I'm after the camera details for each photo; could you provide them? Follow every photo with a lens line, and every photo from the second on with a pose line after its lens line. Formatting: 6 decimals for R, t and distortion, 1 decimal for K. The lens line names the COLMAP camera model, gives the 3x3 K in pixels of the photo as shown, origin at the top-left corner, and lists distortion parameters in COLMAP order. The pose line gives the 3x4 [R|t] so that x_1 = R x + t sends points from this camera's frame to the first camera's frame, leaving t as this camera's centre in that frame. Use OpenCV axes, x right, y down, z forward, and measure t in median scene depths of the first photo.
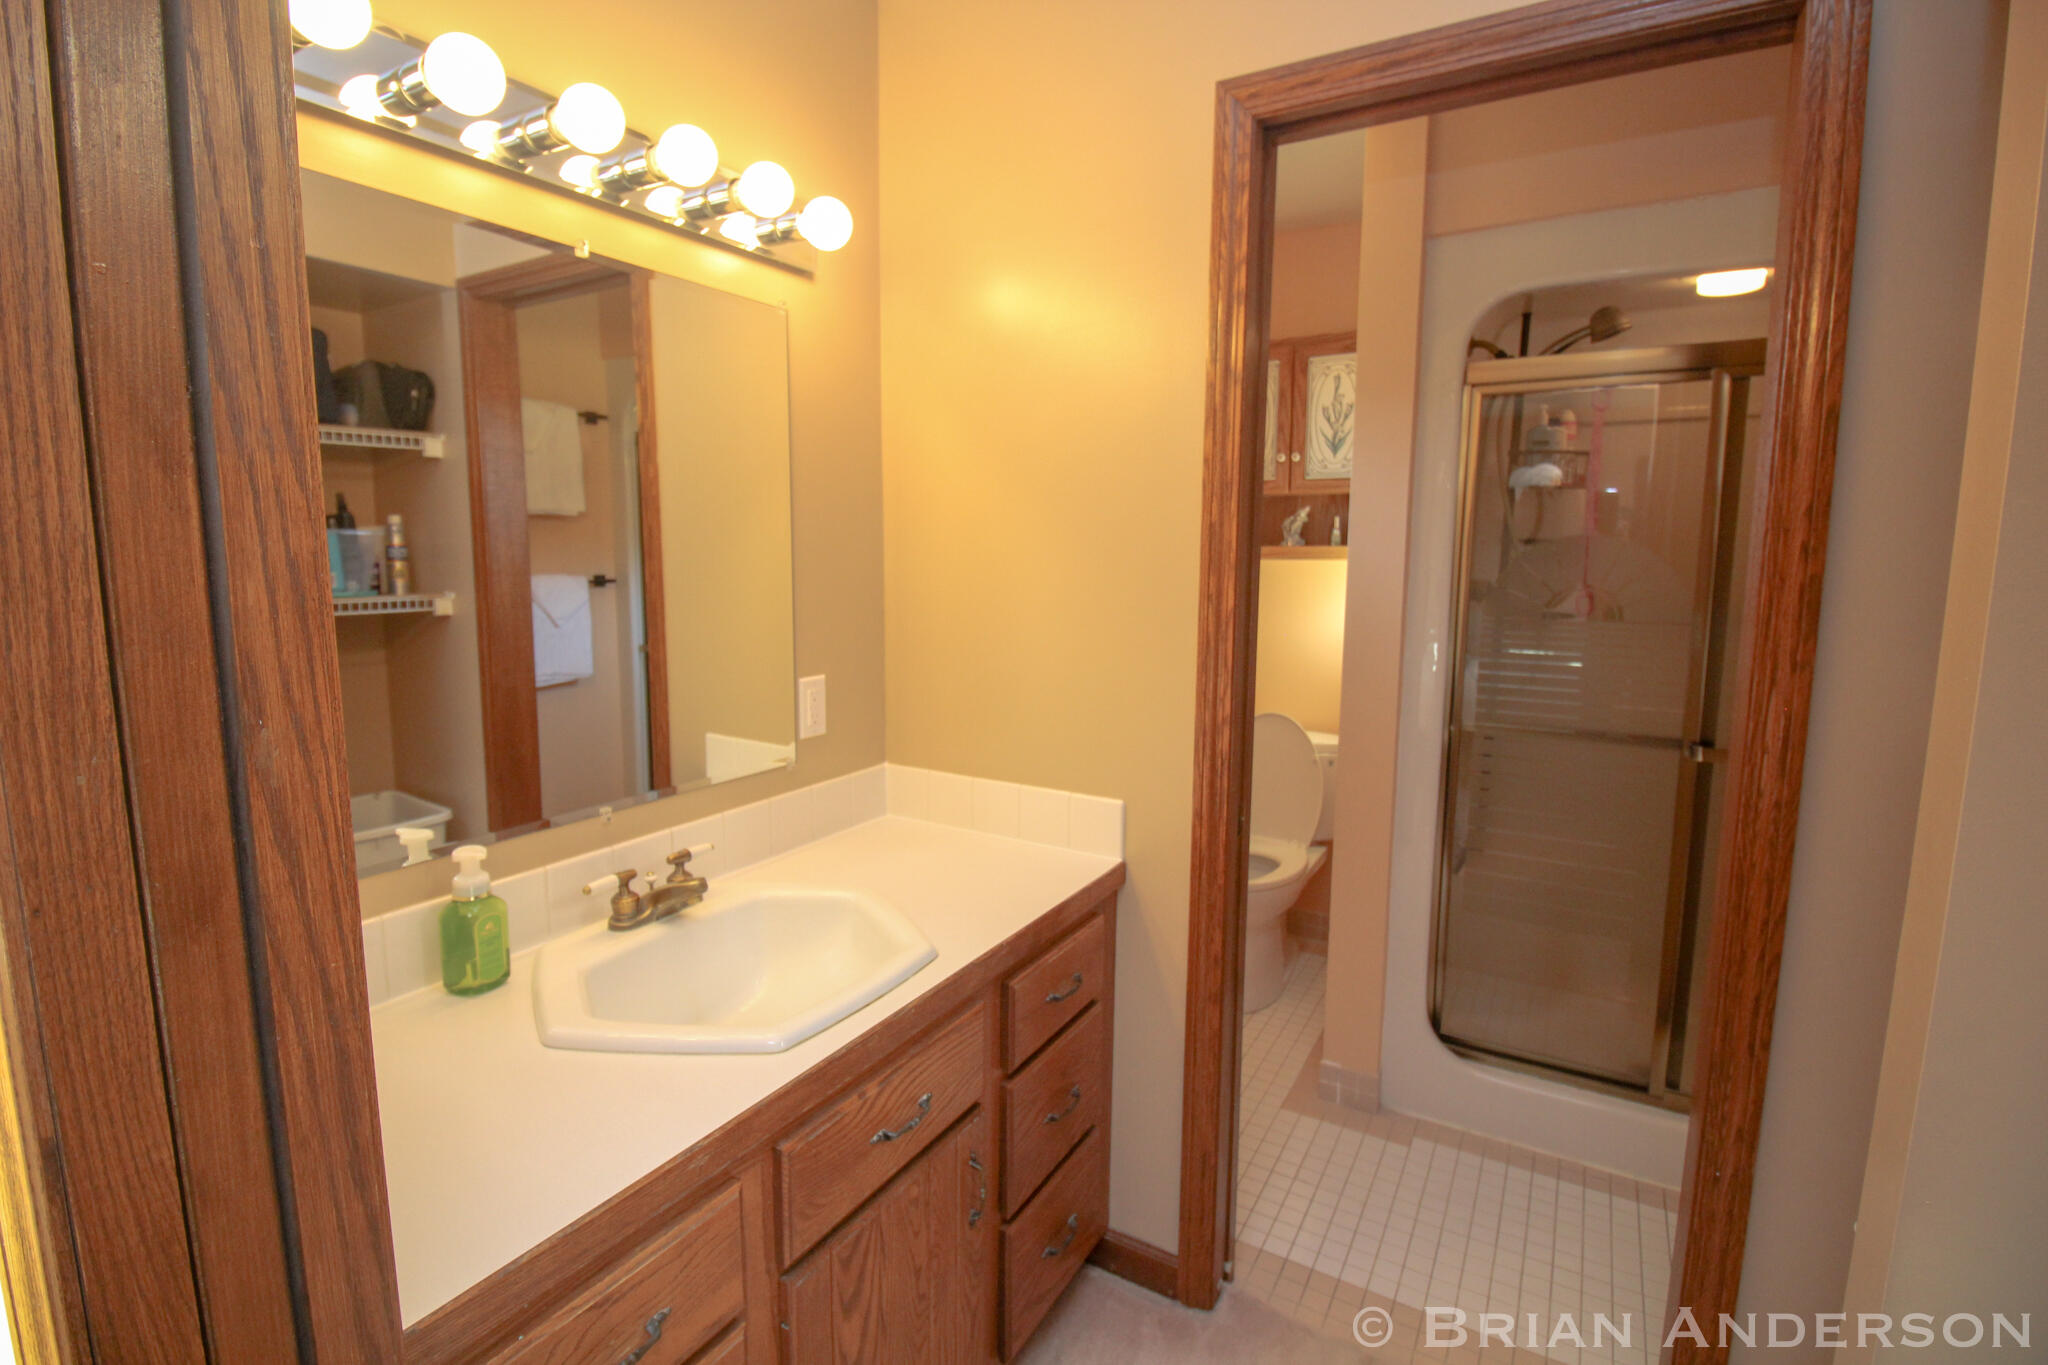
lens RADIAL K [[966.2, 0, 1021.3], [0, 966.2, 666.4], [0, 0, 1]] dist [-0.000709, -0.000845]
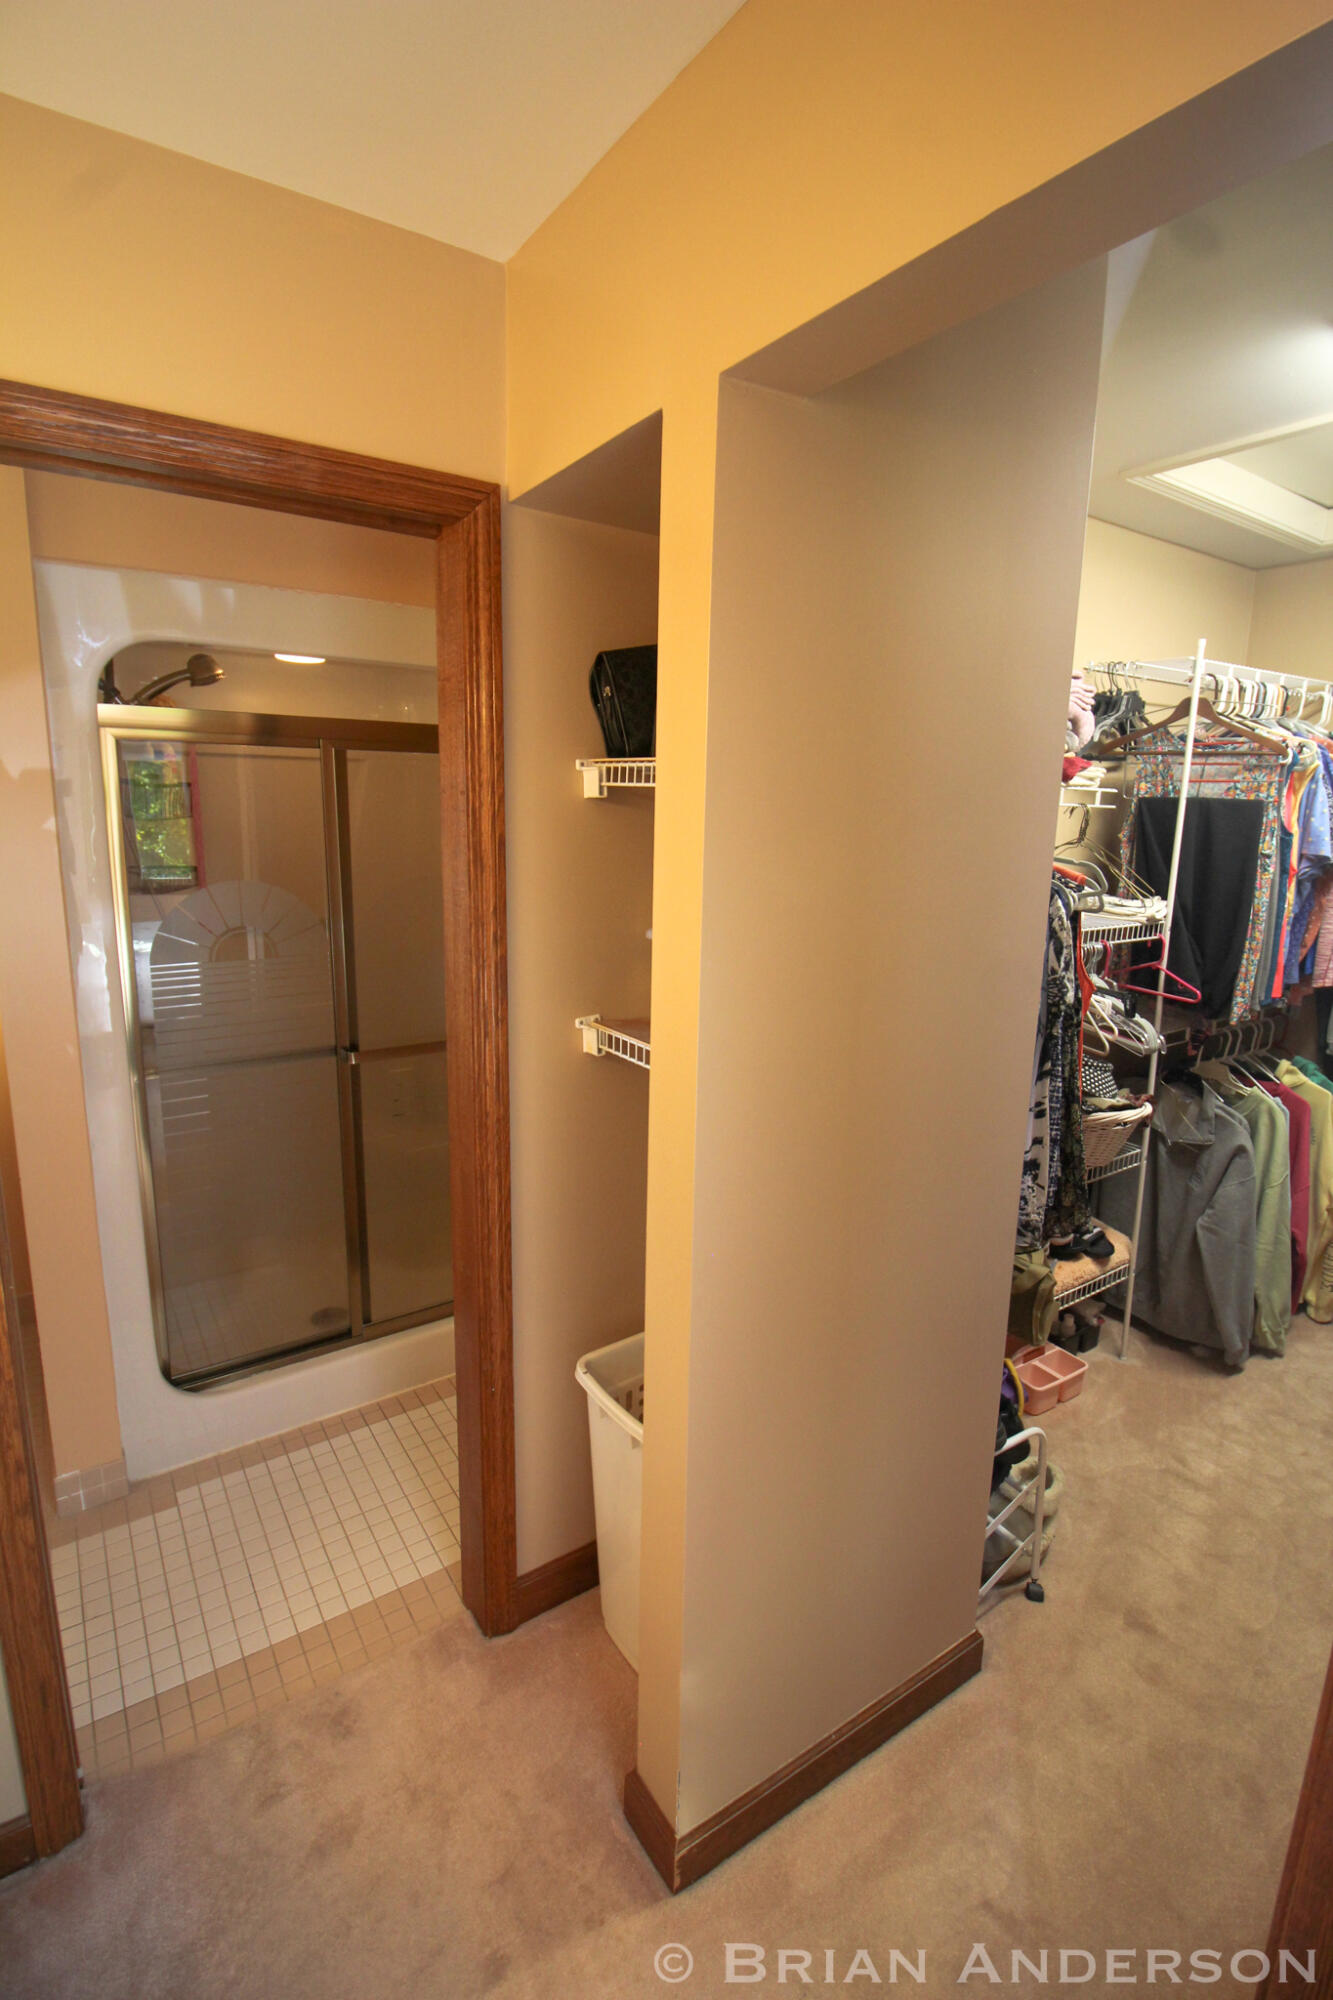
lens RADIAL K [[943.6, 0, 665.8], [0, 943.6, 979.2], [0, 0, 1]] dist [-0.000709, -0.000845]
pose [[0.429152, -0.166201, 0.887810, -0.153998], [0.095796, 0.985756, 0.138231, -0.121848], [-0.898138, 0.025726, 0.438960, 0.105156]]
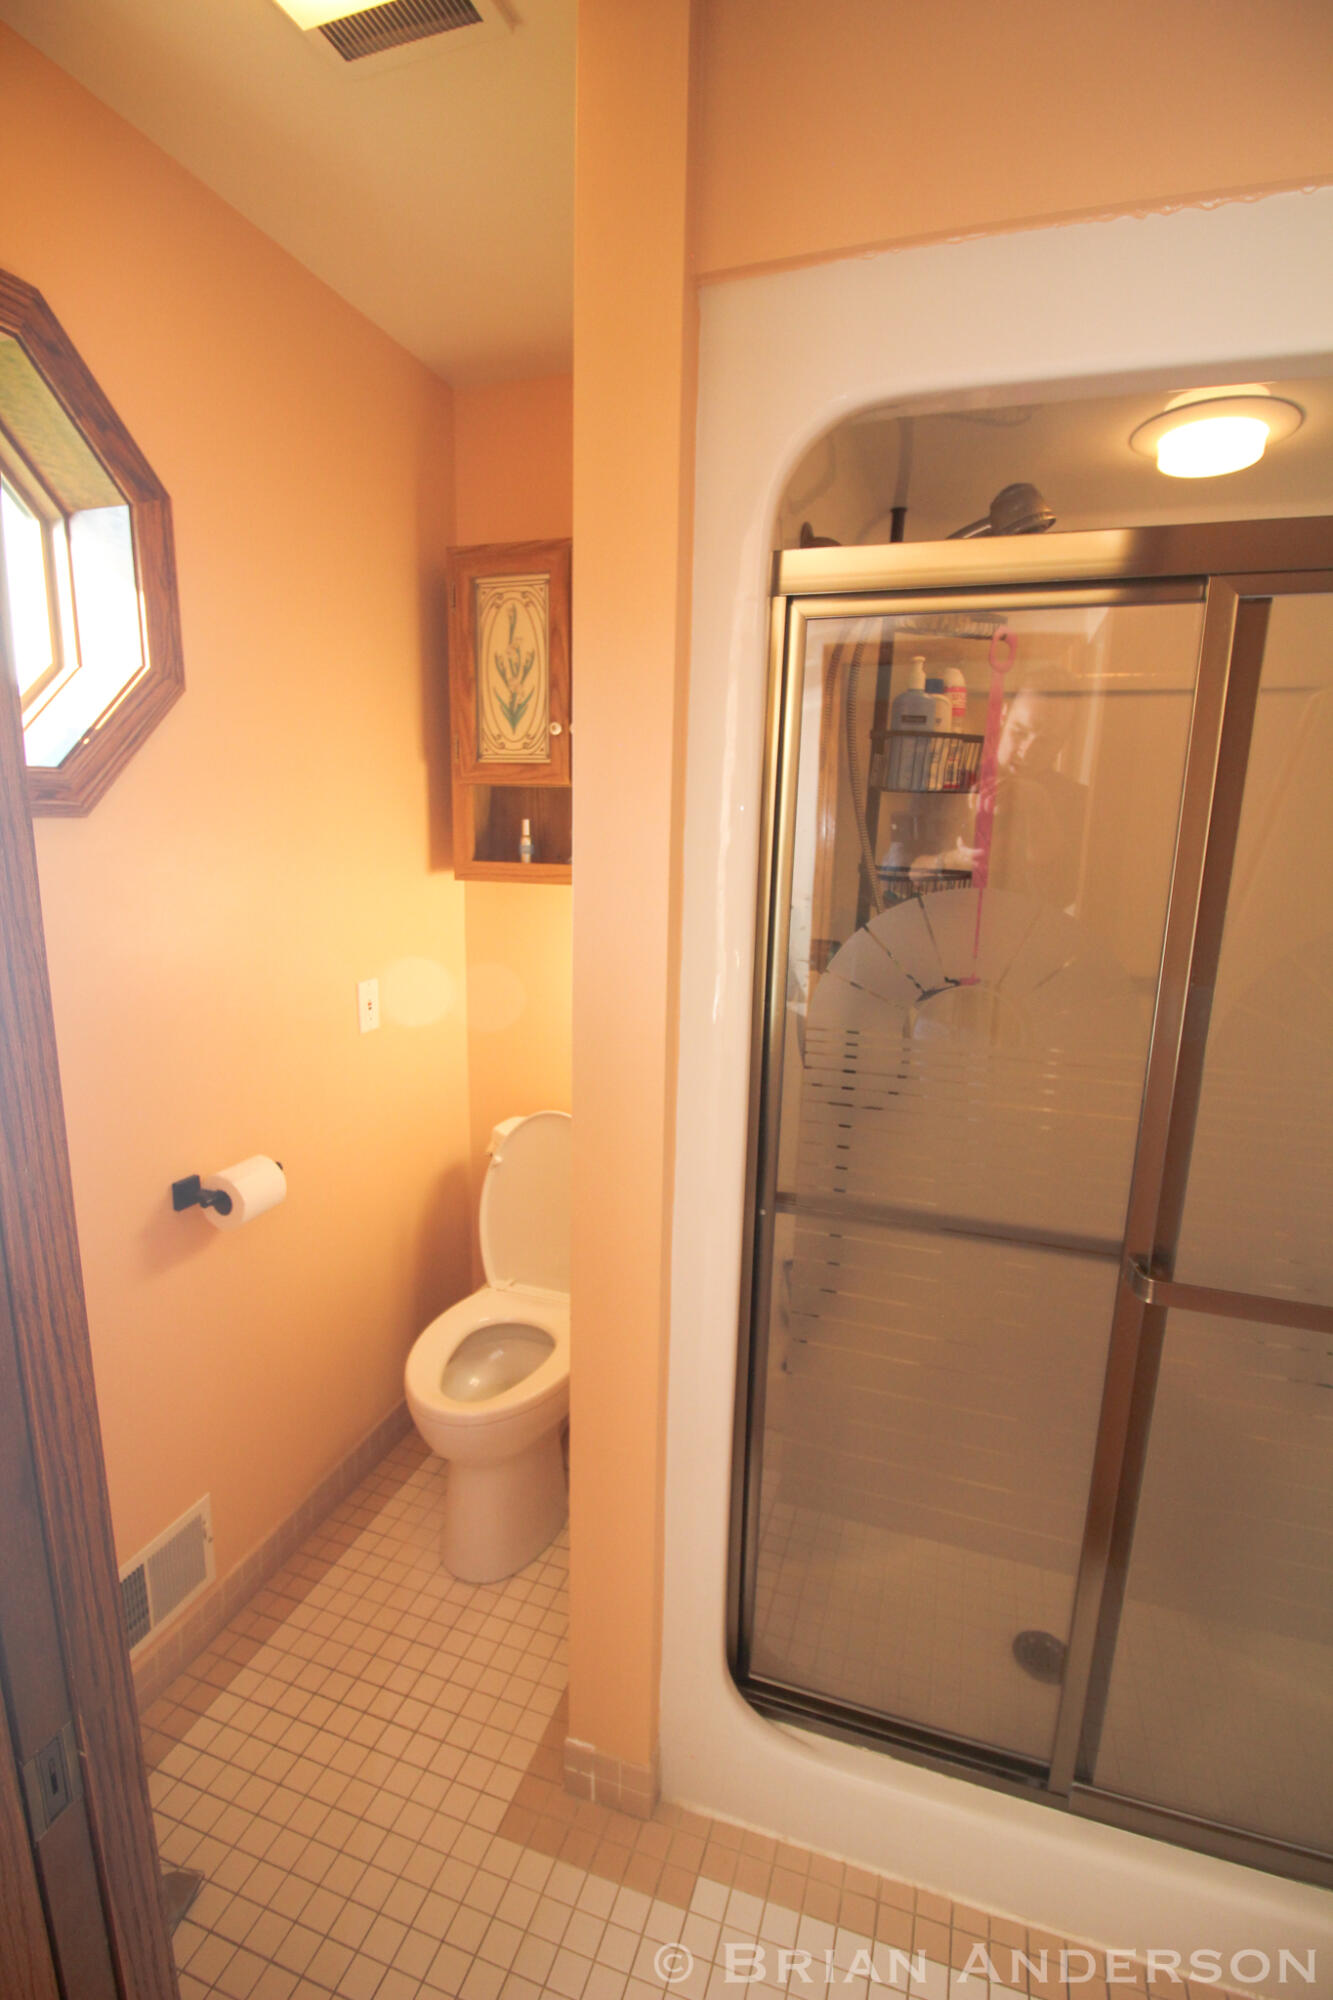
lens RADIAL K [[926.1, 0, 665.1], [0, 926.1, 1015.1], [0, 0, 1]] dist [-0.015962, -0.000486]
pose [[0.976859, -0.027977, 0.212047, 0.279520], [0.009431, 0.996078, 0.087977, -0.106218], [-0.213677, -0.083942, 0.973291, 0.491052]]
